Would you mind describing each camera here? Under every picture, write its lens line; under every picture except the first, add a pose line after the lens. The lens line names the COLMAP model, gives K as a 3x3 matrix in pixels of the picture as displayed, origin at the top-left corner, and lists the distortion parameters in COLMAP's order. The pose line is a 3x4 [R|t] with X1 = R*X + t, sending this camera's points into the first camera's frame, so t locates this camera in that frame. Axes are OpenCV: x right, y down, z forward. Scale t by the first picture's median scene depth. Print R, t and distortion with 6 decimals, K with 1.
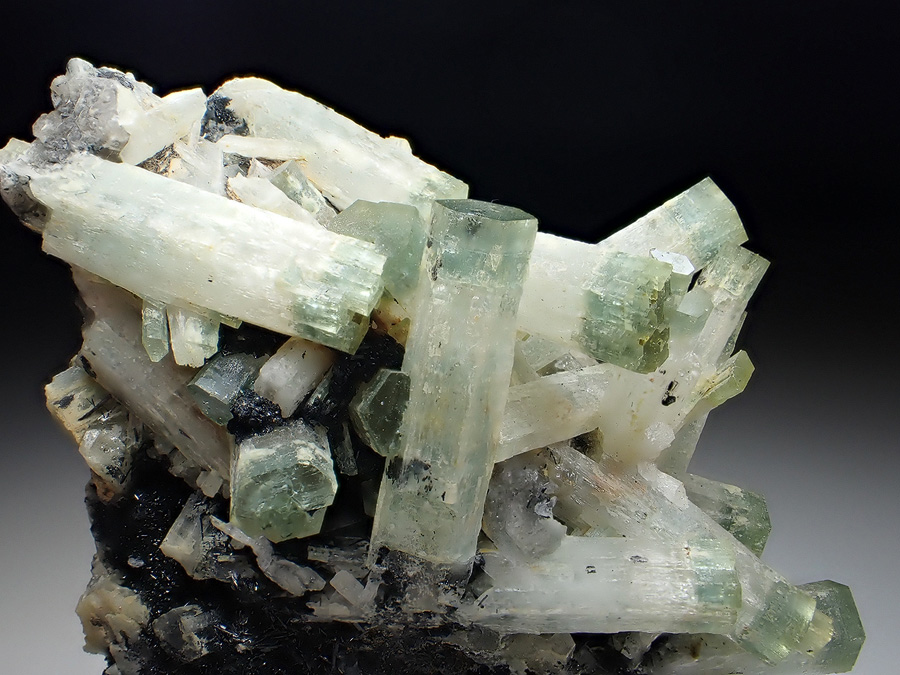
lens RADIAL K [[1008.4, 0, 445.4], [0, 1008.4, 340.8], [0, 0, 1]] dist [0.002785, 0.000000]
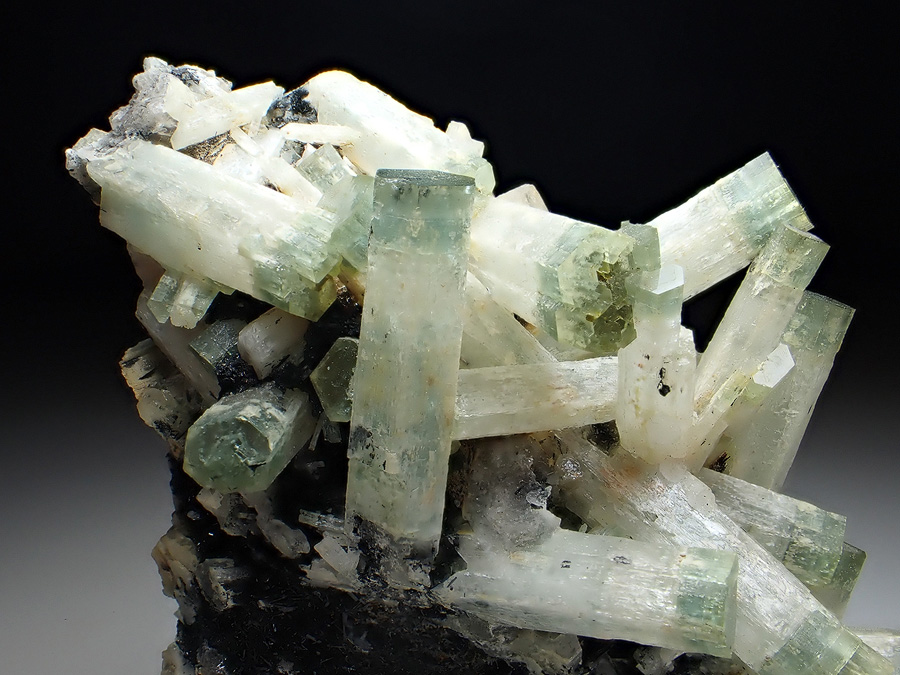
lens RADIAL K [[1008.4, 0, 447.2], [0, 1008.4, 333.7], [0, 0, 1]] dist [0.002785, 0.000000]
pose [[0.936985, 0.038399, -0.347253, 0.353911], [-0.049721, 0.998481, -0.023750, 0.039658], [0.345813, 0.039519, 0.937471, 0.071991]]
